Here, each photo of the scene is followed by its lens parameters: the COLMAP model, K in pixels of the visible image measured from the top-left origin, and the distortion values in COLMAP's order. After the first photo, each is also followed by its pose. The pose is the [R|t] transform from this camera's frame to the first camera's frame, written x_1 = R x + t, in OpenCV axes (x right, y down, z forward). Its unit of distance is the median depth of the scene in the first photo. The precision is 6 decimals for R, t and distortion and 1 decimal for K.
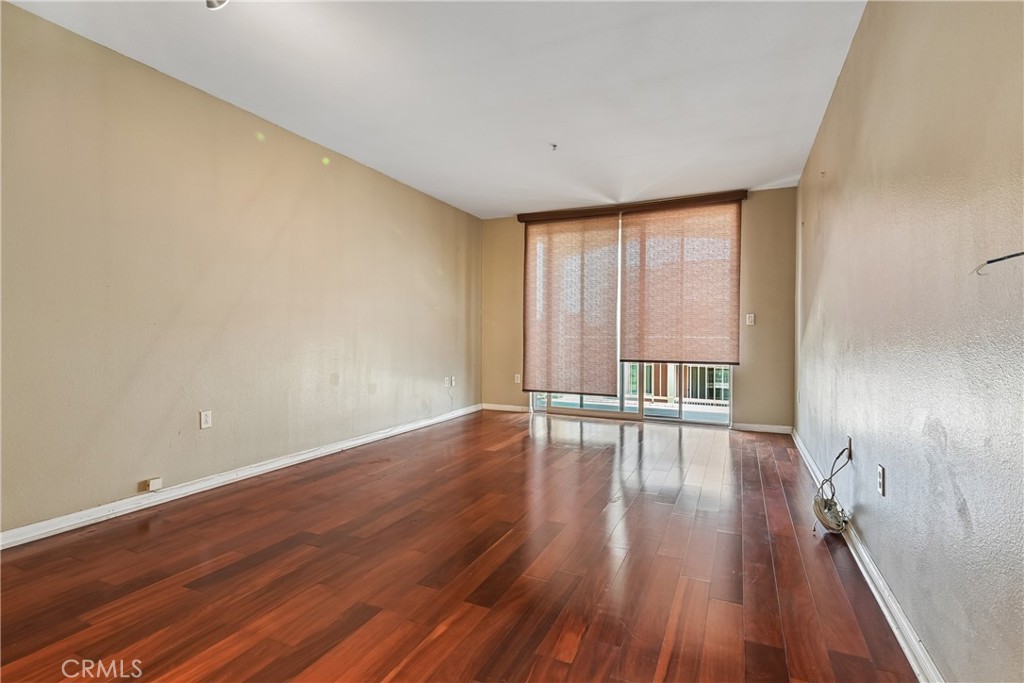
lens RADIAL K [[493.3, 0, 512.3], [0, 493.3, 338.2], [0, 0, 1]] dist [0.001169, 0.000012]
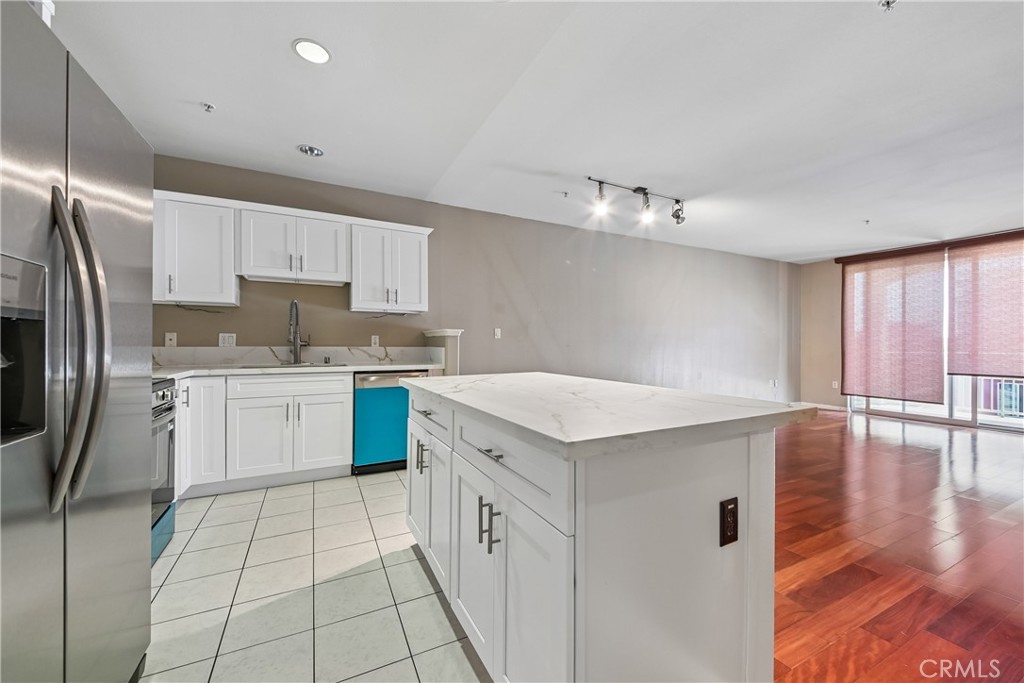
lens RADIAL K [[395.8, 0, 507.3], [0, 395.8, 342.4], [0, 0, 1]] dist [-0.015338, -0.000776]
pose [[0.778657, -0.002316, -0.627446, -0.016067], [-0.006686, 0.999906, -0.011988, -0.010176], [0.627414, 0.013530, 0.778568, -0.349152]]
